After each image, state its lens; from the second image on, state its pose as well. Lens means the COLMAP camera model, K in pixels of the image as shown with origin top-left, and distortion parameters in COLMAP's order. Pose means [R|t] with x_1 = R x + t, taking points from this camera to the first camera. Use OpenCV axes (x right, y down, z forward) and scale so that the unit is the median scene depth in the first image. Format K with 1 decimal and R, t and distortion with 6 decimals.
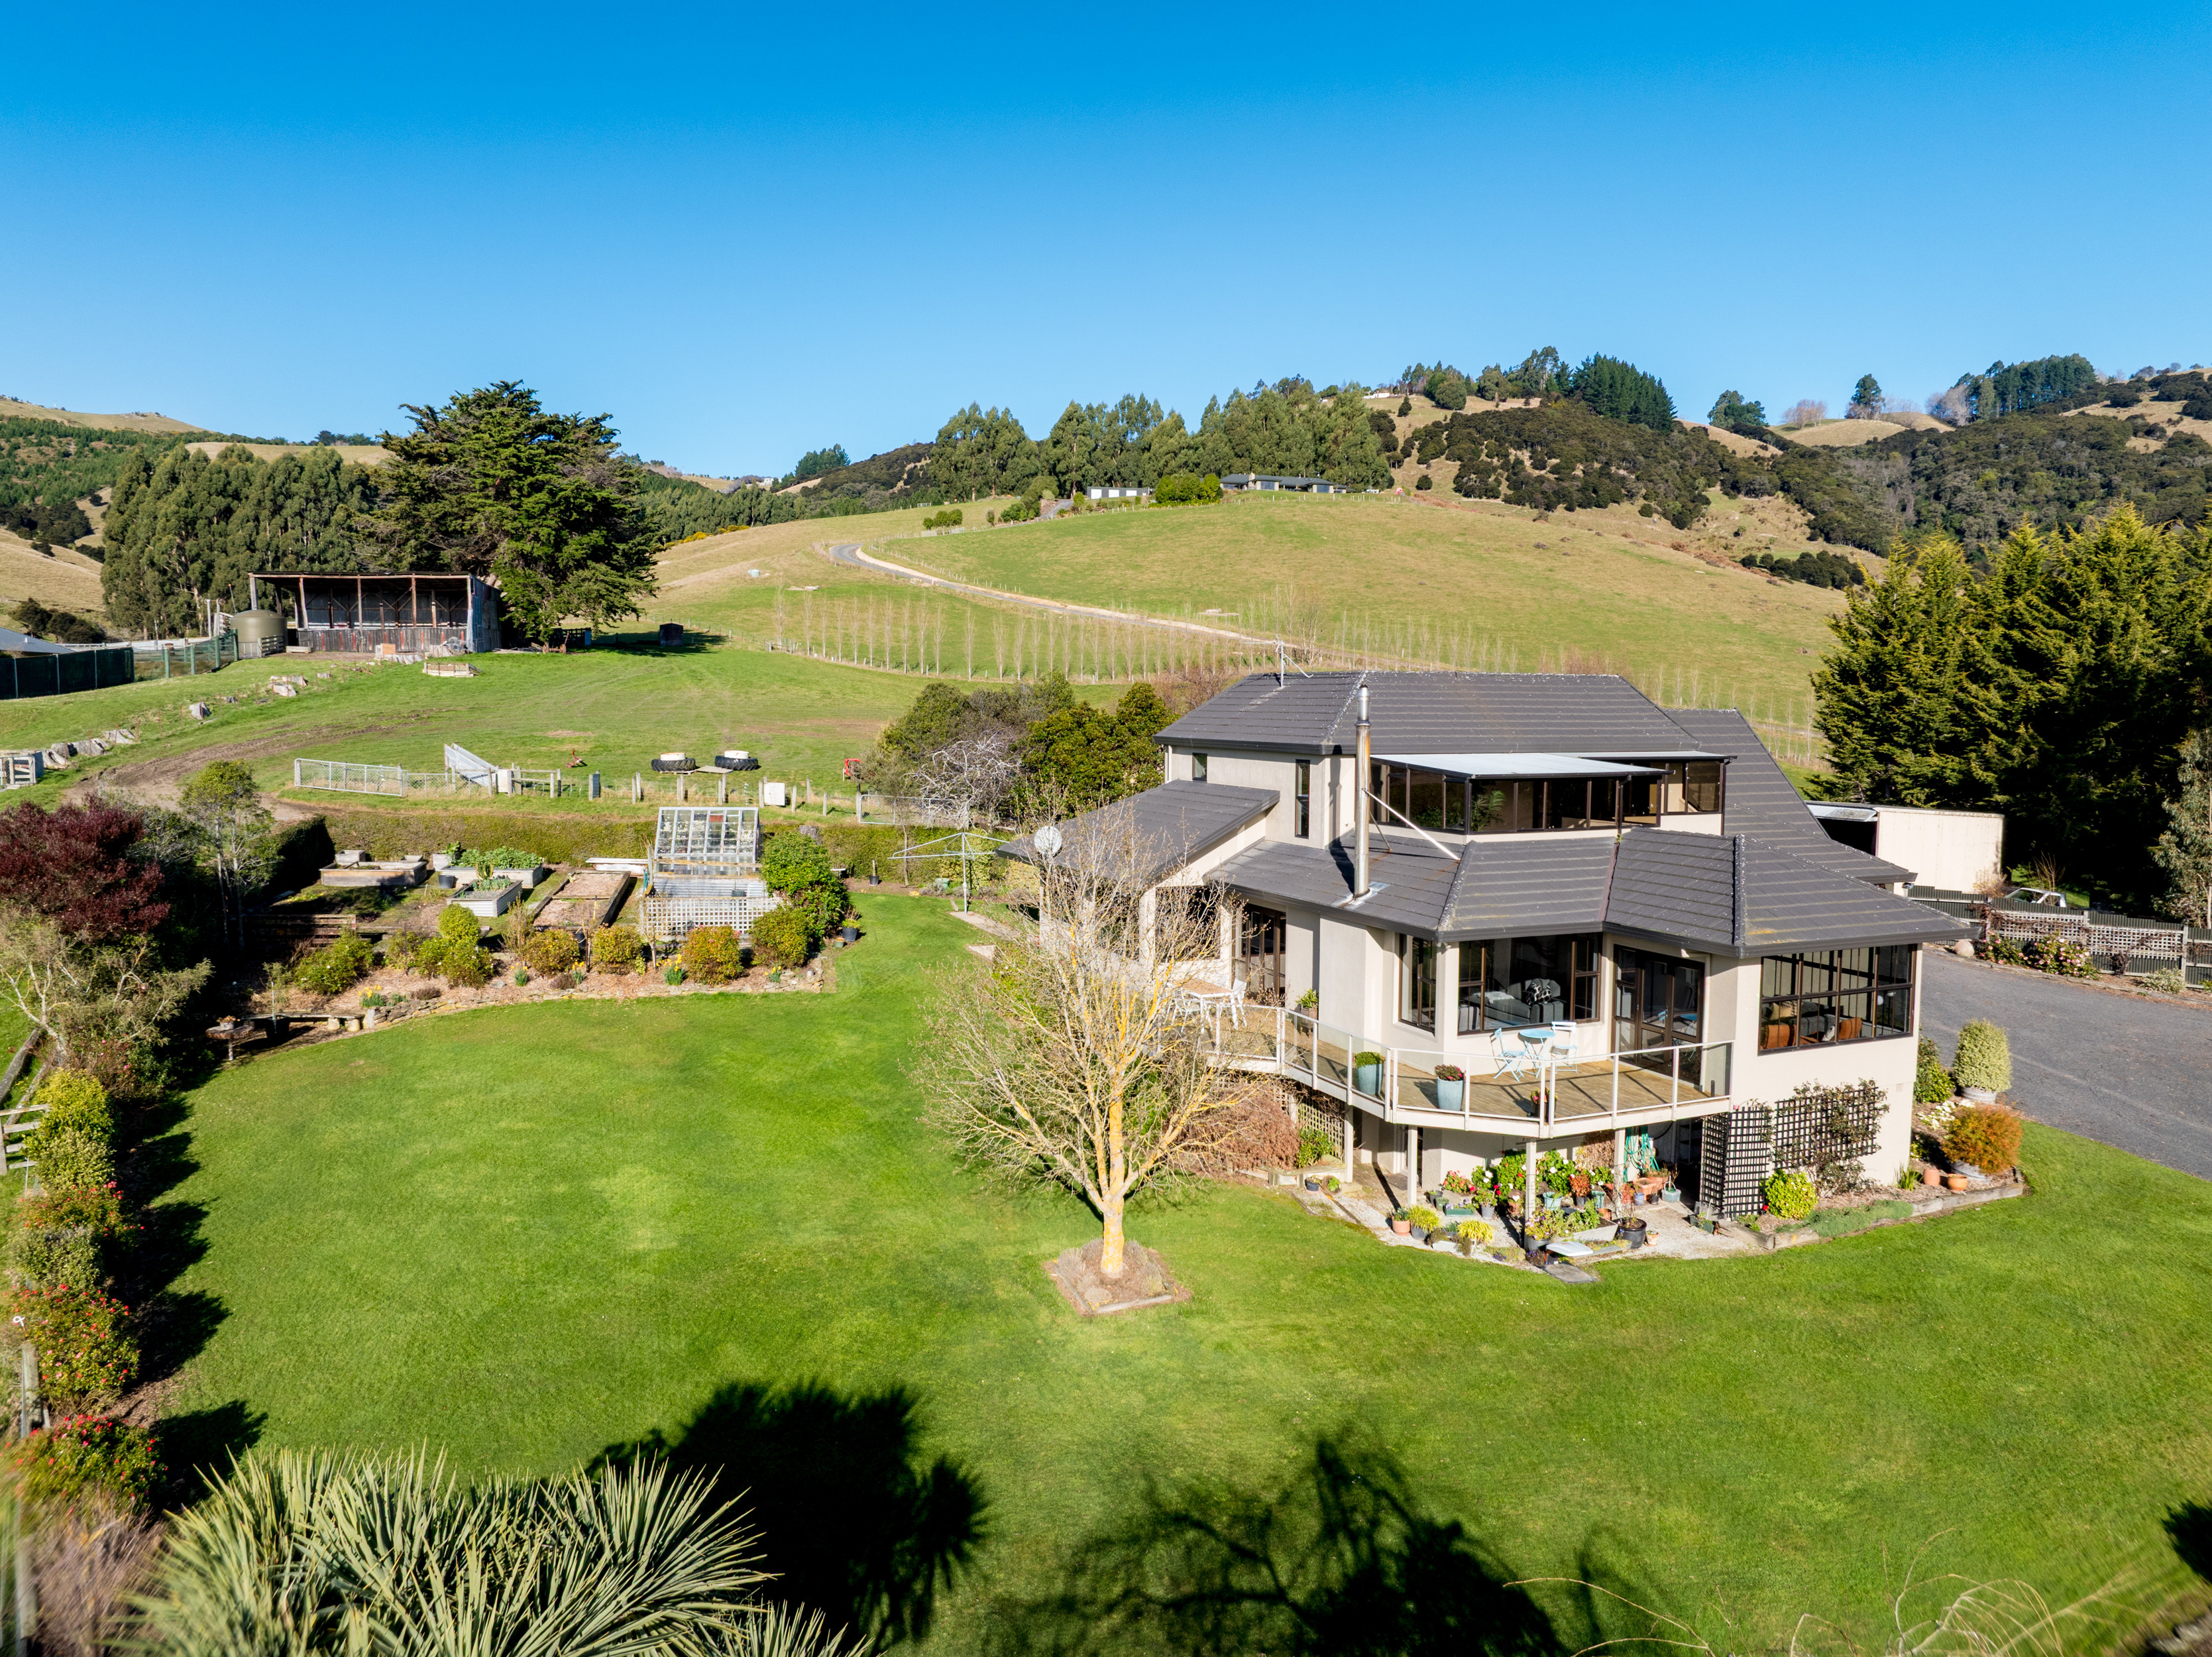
lens RADIAL K [[1558.9, 0, 1111.9], [0, 1558.9, 814.5], [0, 0, 1]] dist [-0.053515, 0.025334]
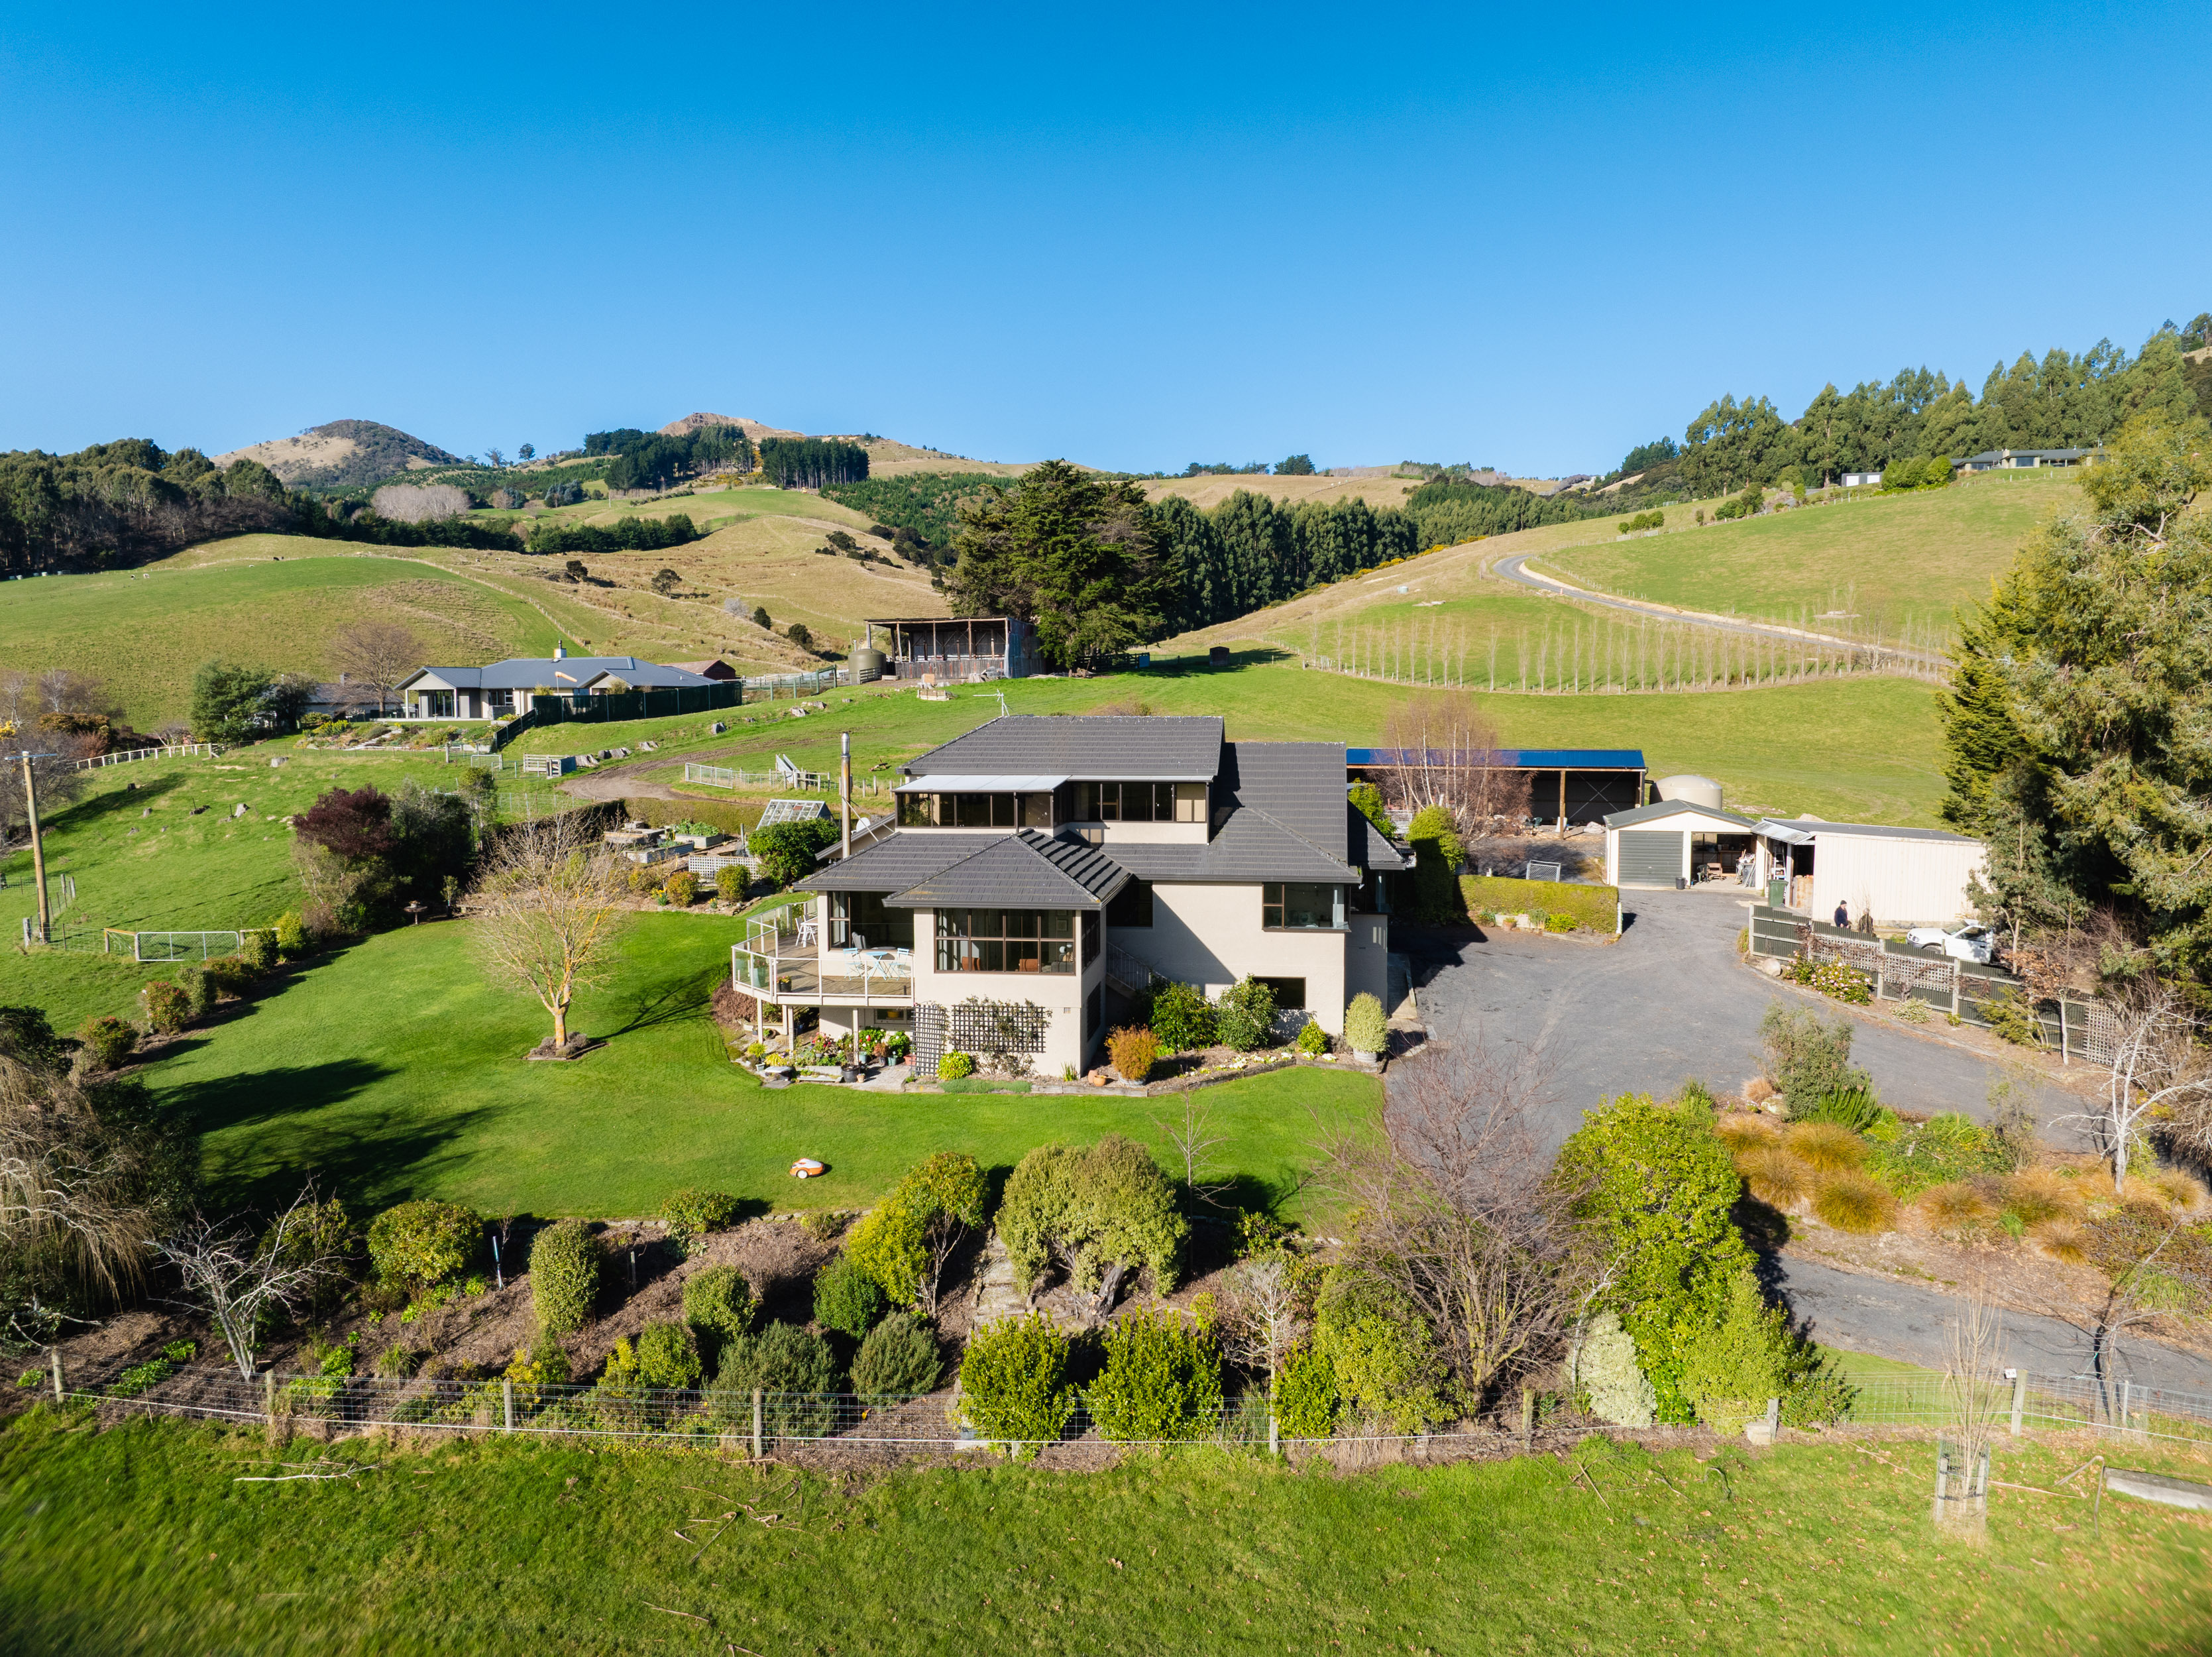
lens RADIAL K [[1558.9, 0, 1113.4], [0, 1558.9, 824.8], [0, 0, 1]] dist [-0.053515, 0.025334]
pose [[0.858796, 0.033188, -0.511242, 0.106739], [-0.029702, 0.999446, 0.014985, -0.001750], [0.511457, 0.002315, 0.859306, -0.019962]]
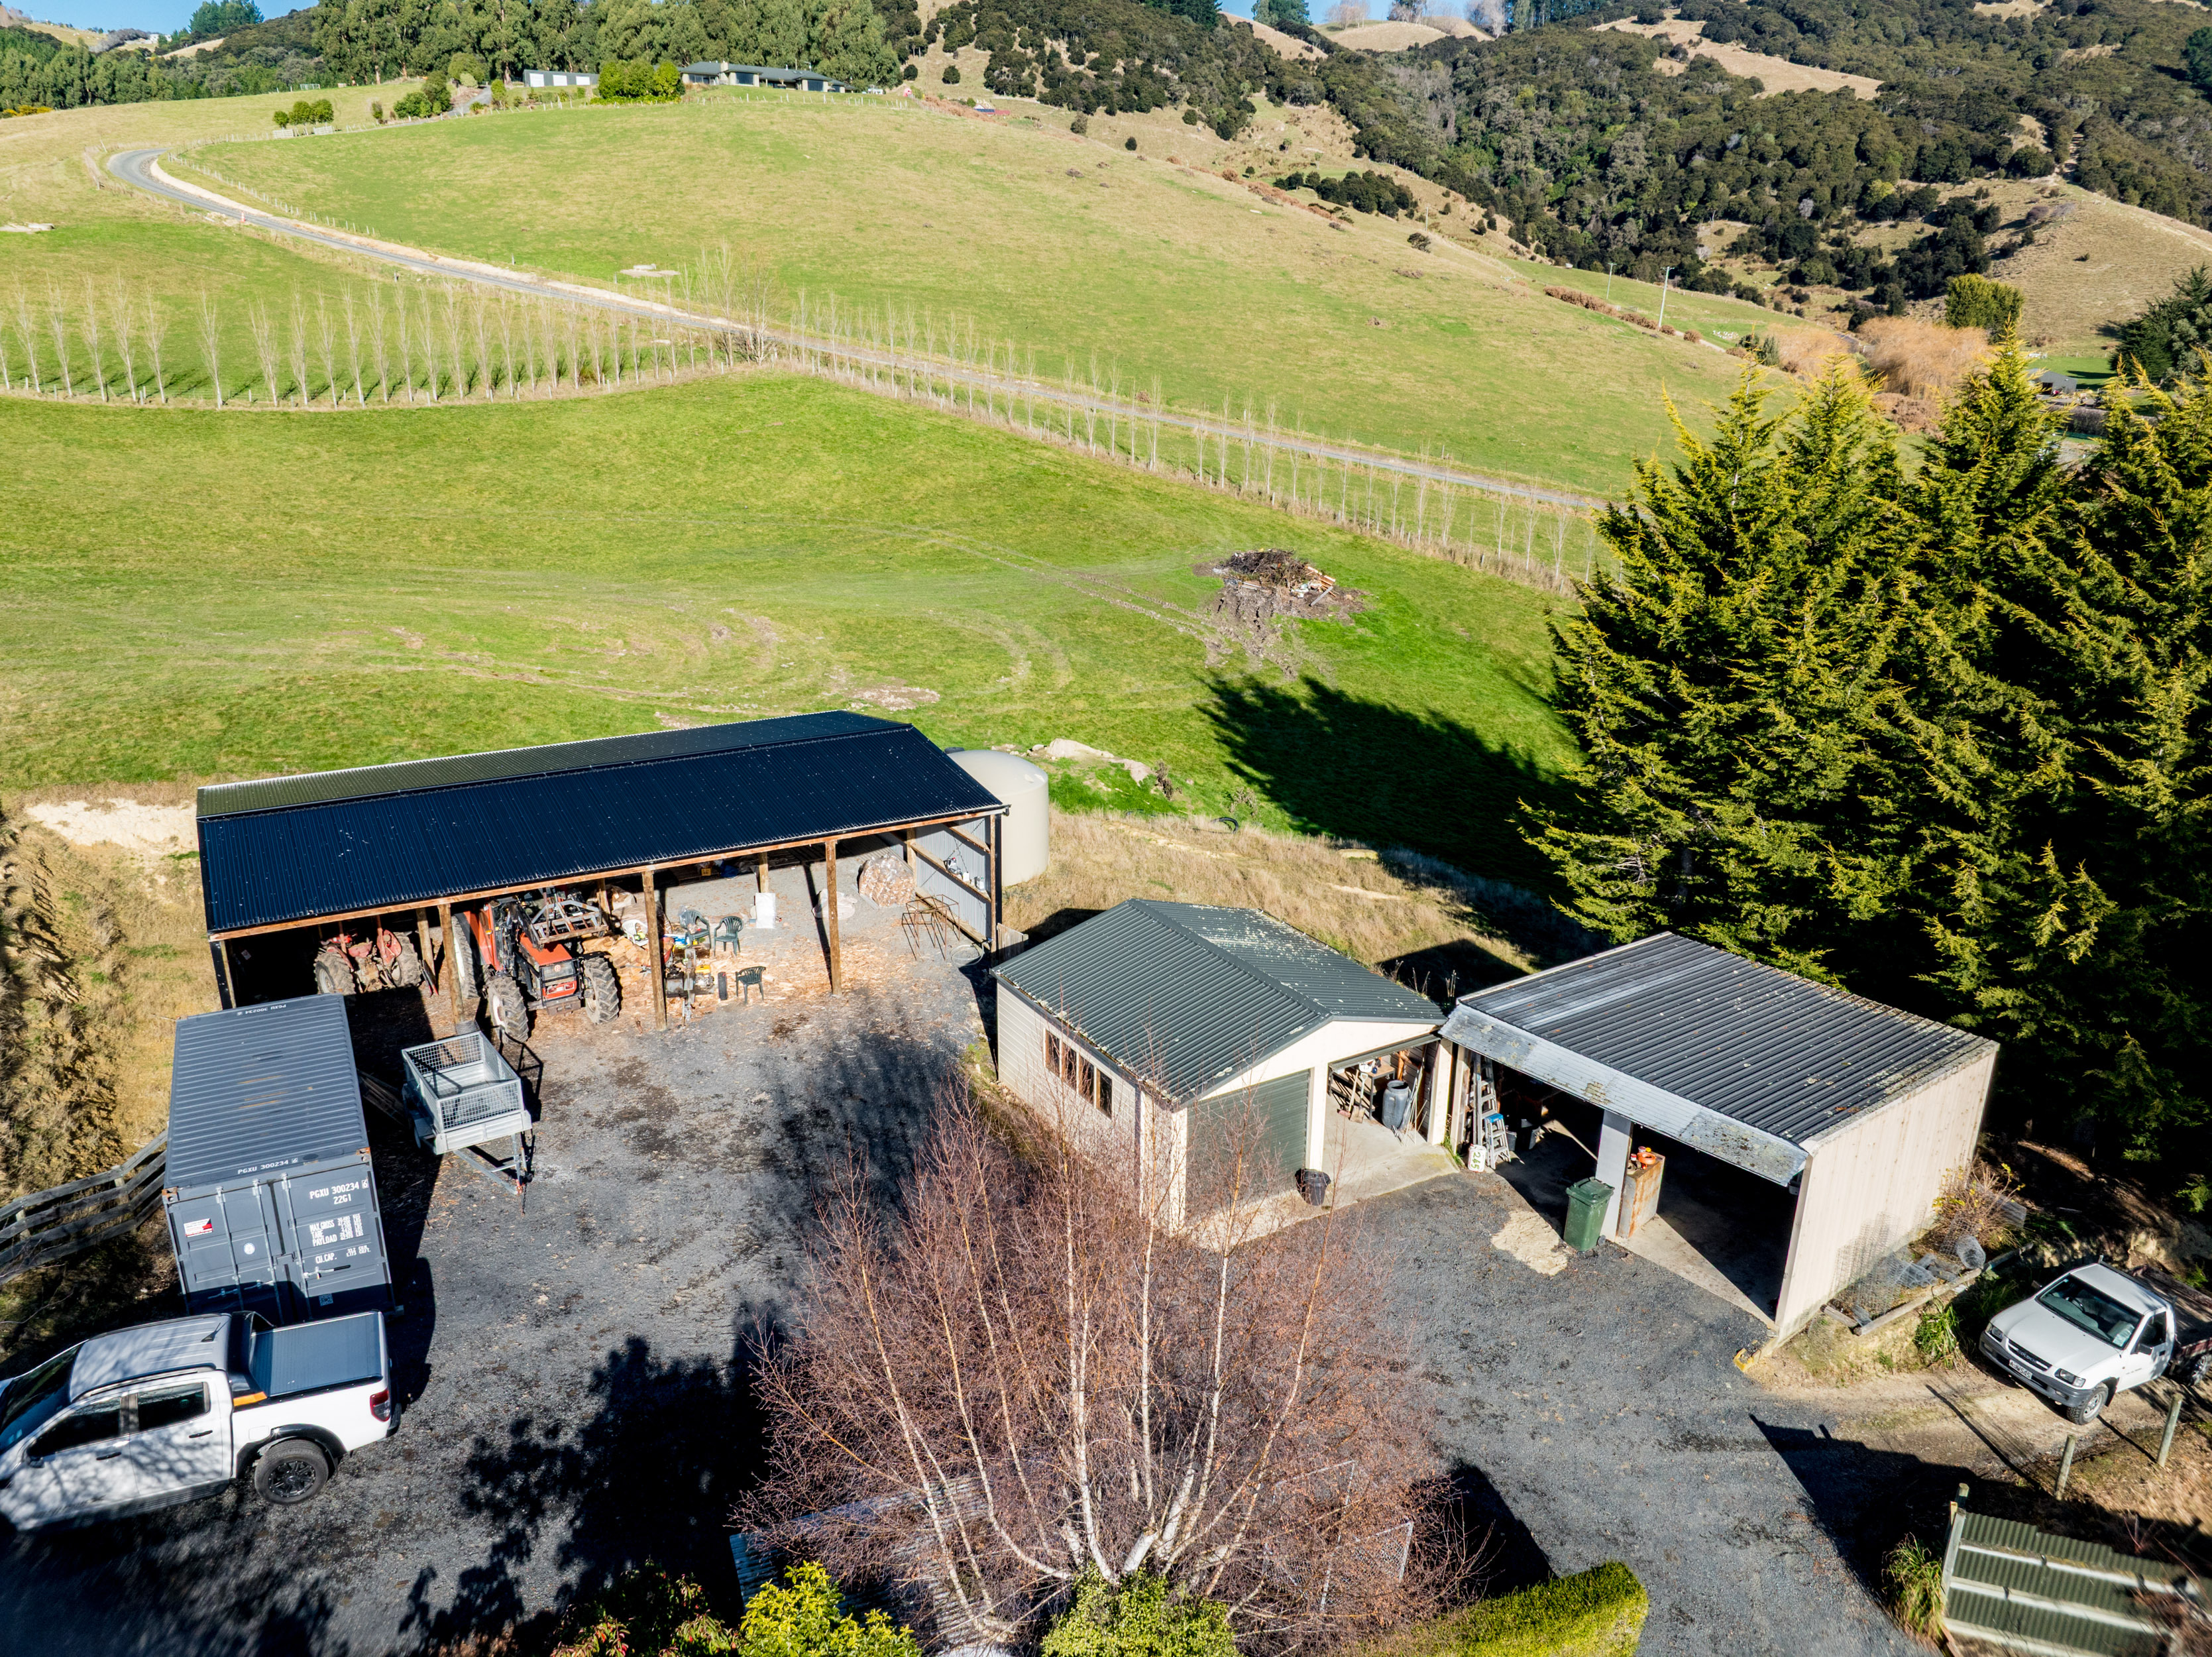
lens RADIAL K [[1558.9, 0, 1108.7], [0, 1558.9, 820.4], [0, 0, 1]] dist [-0.053515, 0.025334]
pose [[0.960050, -0.080840, 0.267897, 0.036905], [0.013257, 0.969427, 0.245021, -0.032690], [-0.279514, -0.231681, 0.931770, 0.118596]]
